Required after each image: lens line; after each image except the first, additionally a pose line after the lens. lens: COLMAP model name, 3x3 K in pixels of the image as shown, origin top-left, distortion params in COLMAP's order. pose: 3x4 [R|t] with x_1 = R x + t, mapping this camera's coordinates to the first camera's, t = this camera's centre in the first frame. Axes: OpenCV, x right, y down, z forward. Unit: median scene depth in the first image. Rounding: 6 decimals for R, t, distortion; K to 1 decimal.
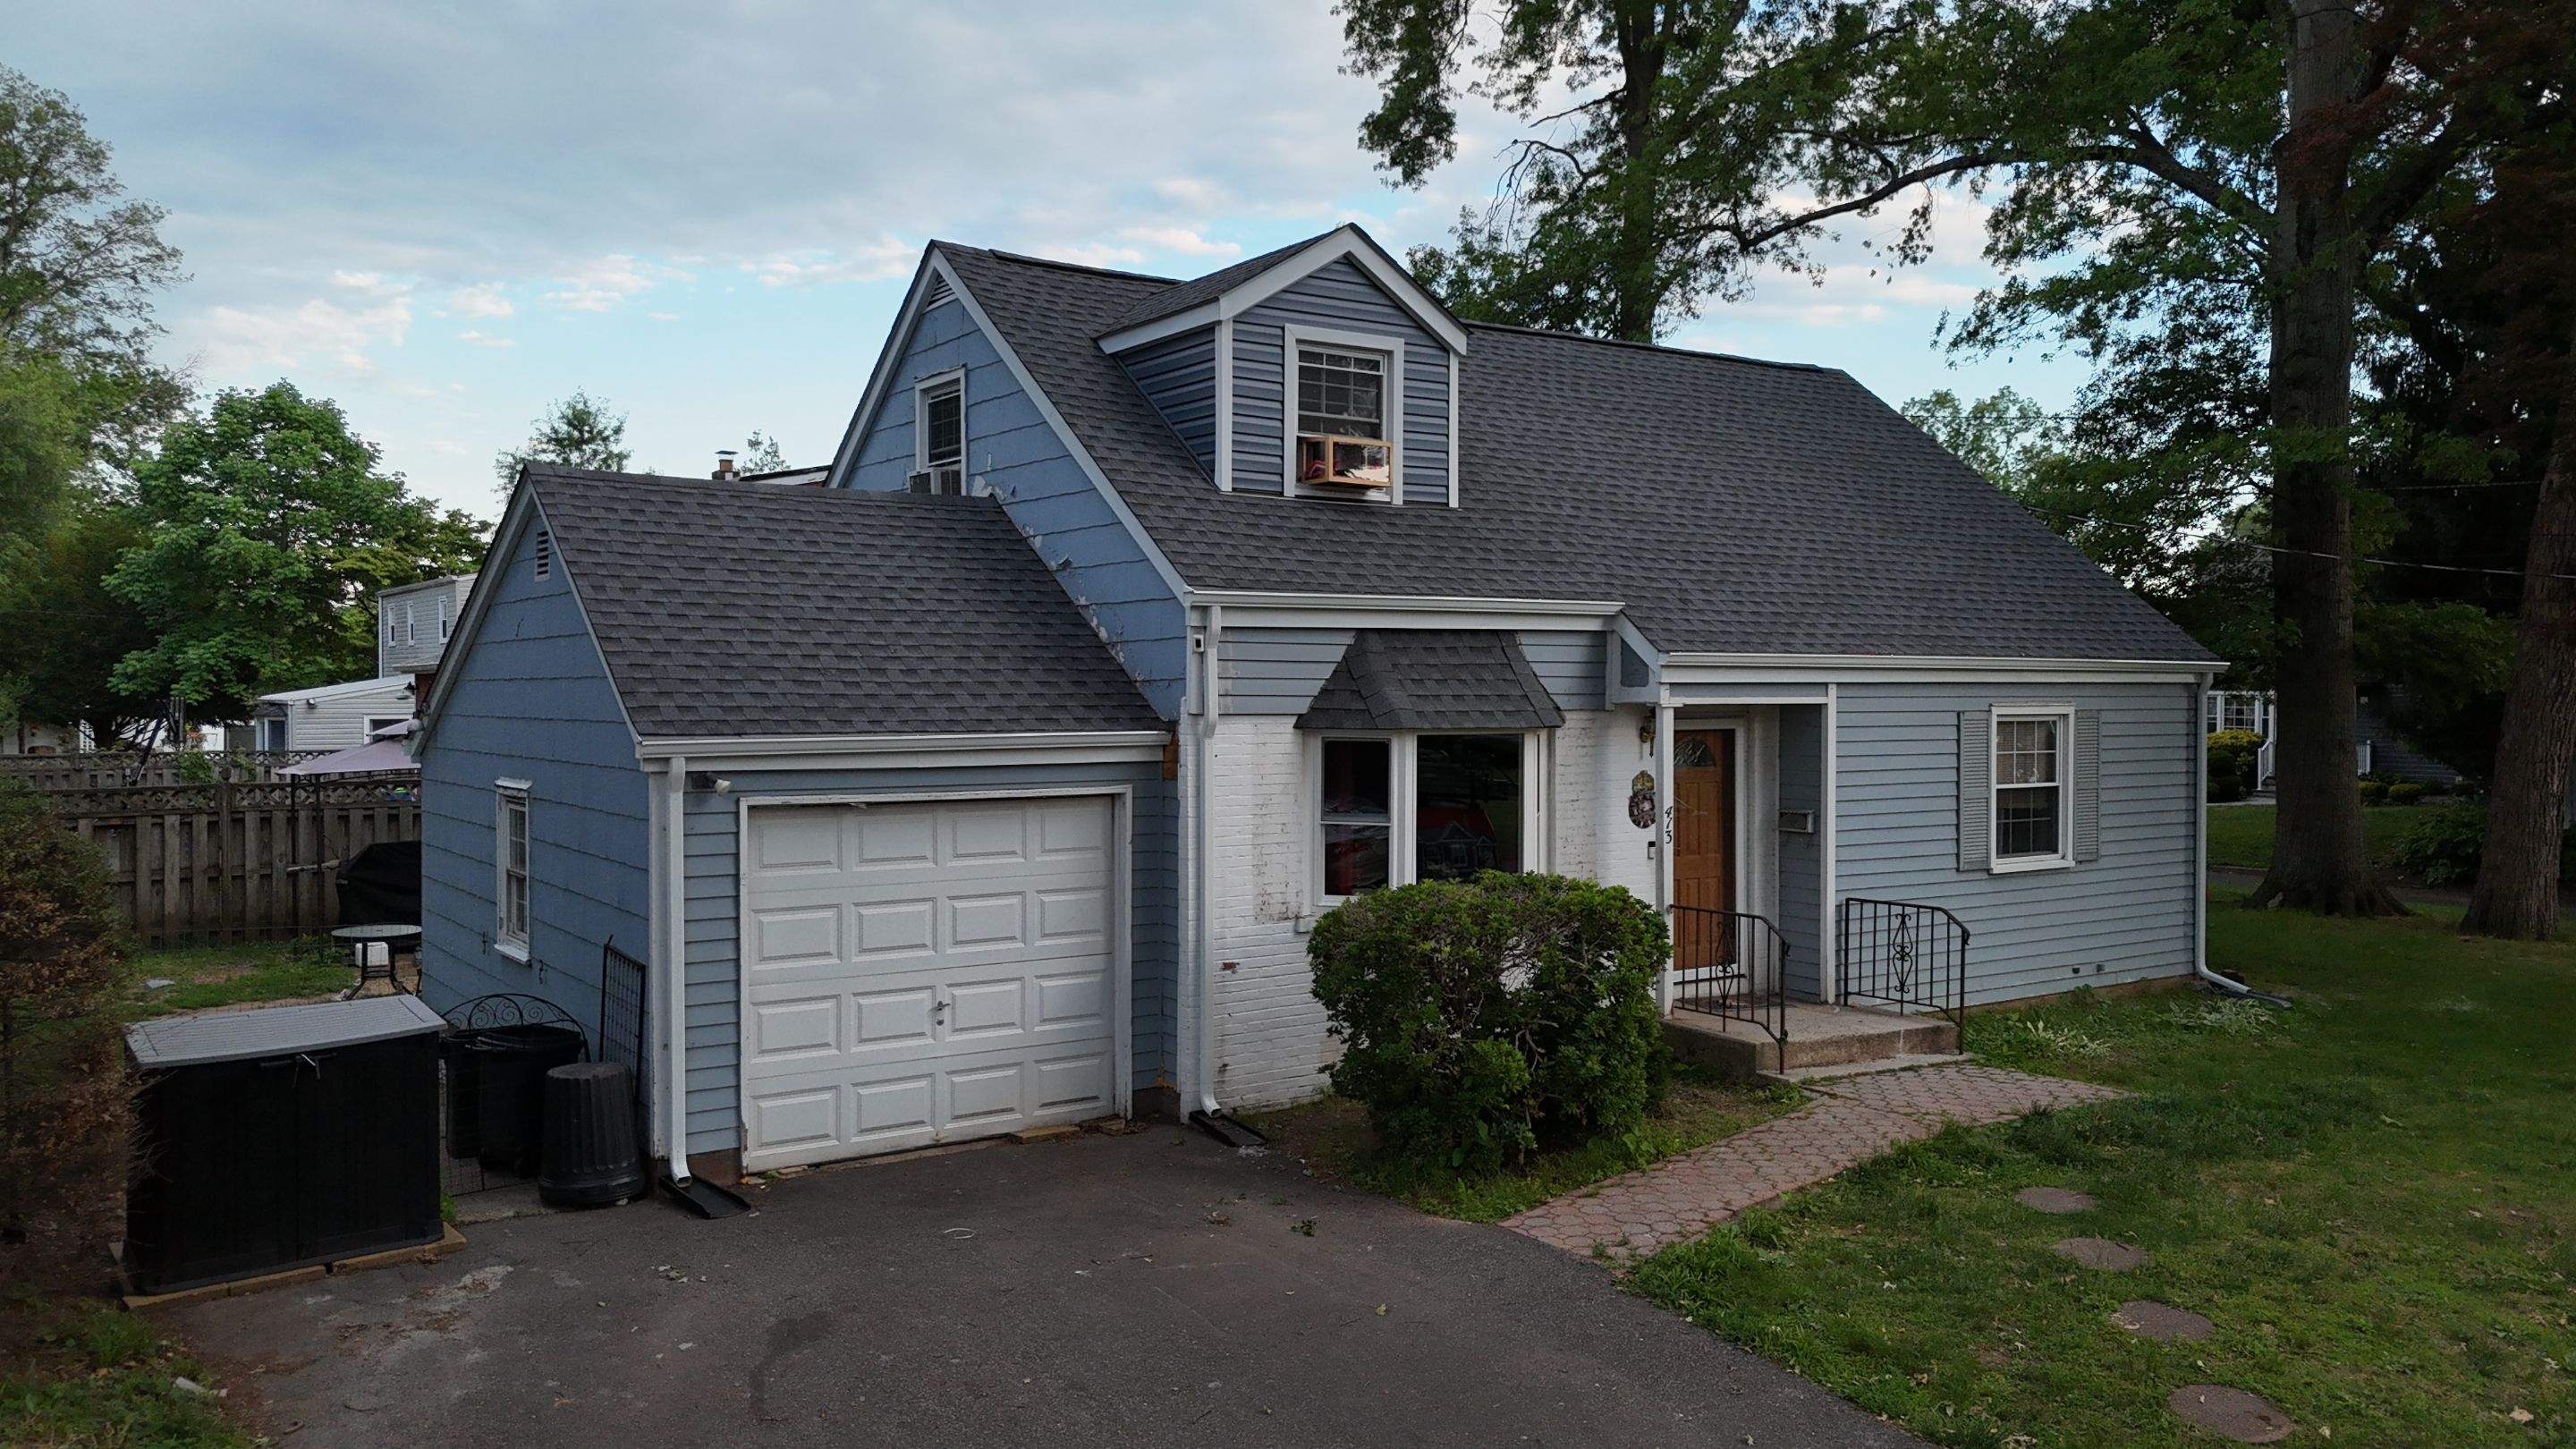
lens RADIAL K [[1903.8, 0, 1288.0], [0, 1903.8, 724.5], [0, 0, 1]] dist [0.007162, 0.001882]
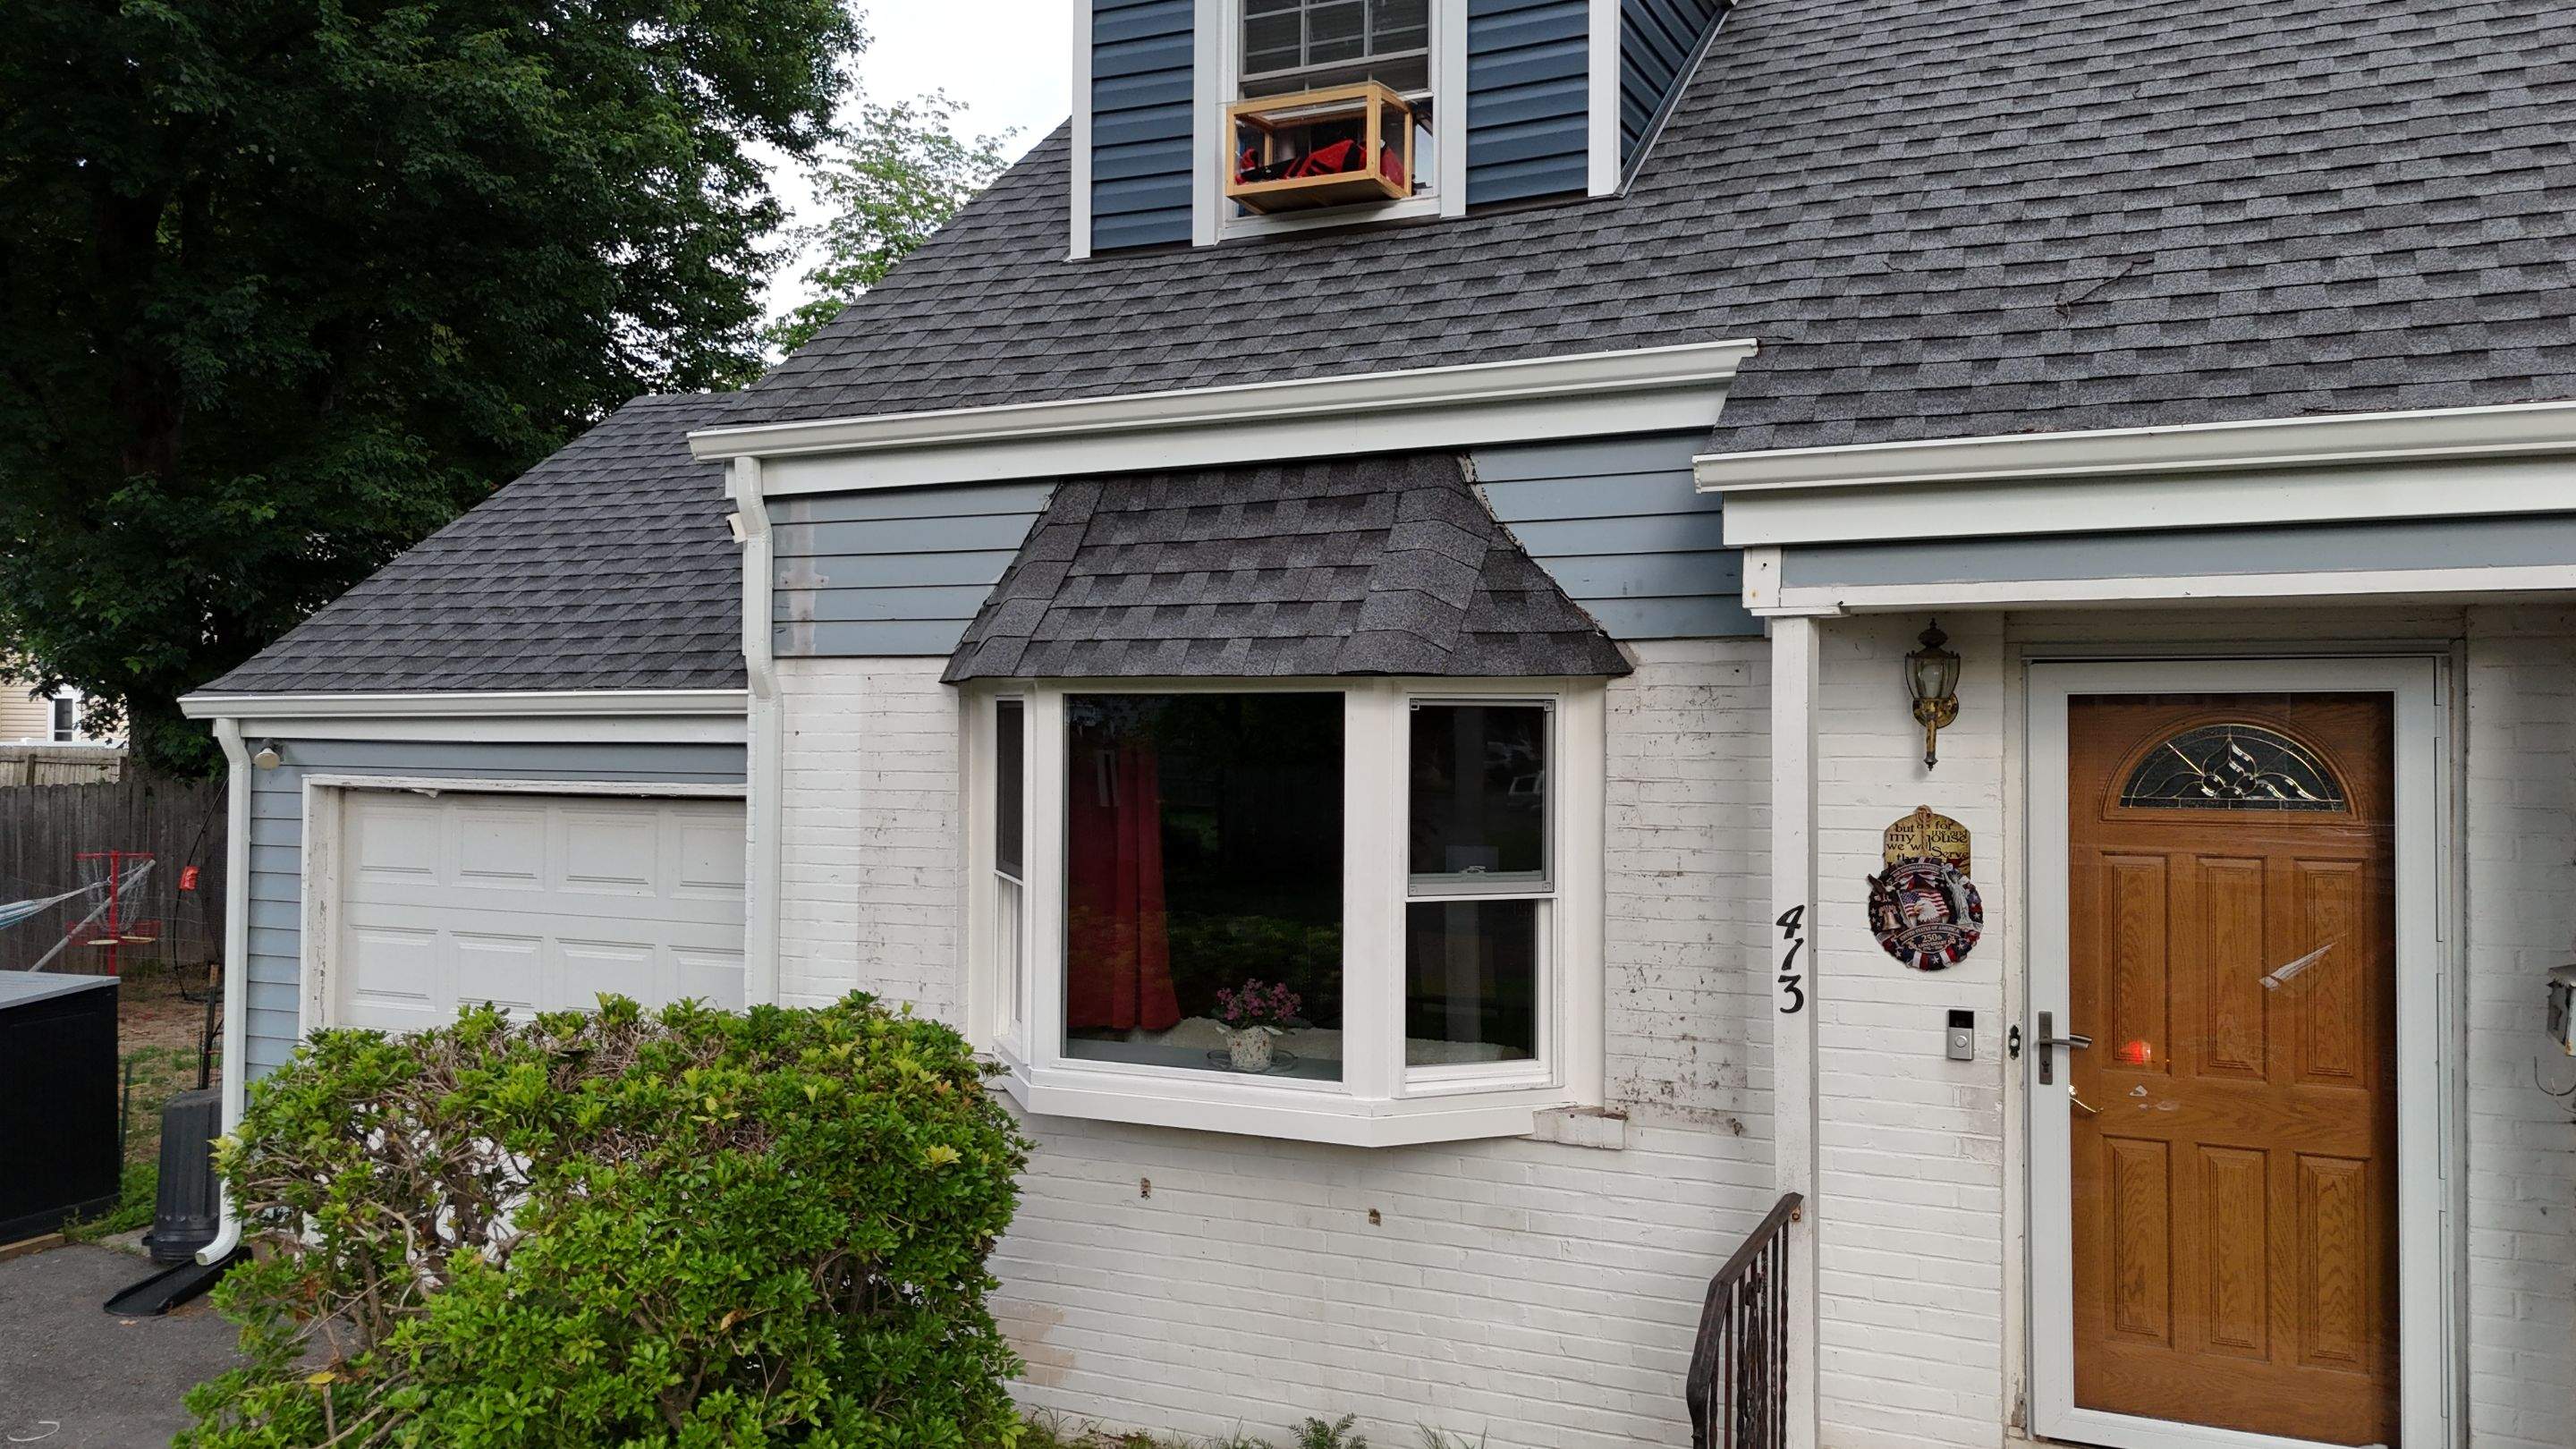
lens RADIAL K [[1903.8, 0, 1288.0], [0, 1903.8, 724.5], [0, 0, 1]] dist [0.007162, 0.001882]
pose [[0.513209, 0.000332, -0.858264, 0.478033], [-0.017531, 0.999795, -0.010096, 0.016159], [0.858085, 0.020228, 0.513109, 0.796435]]
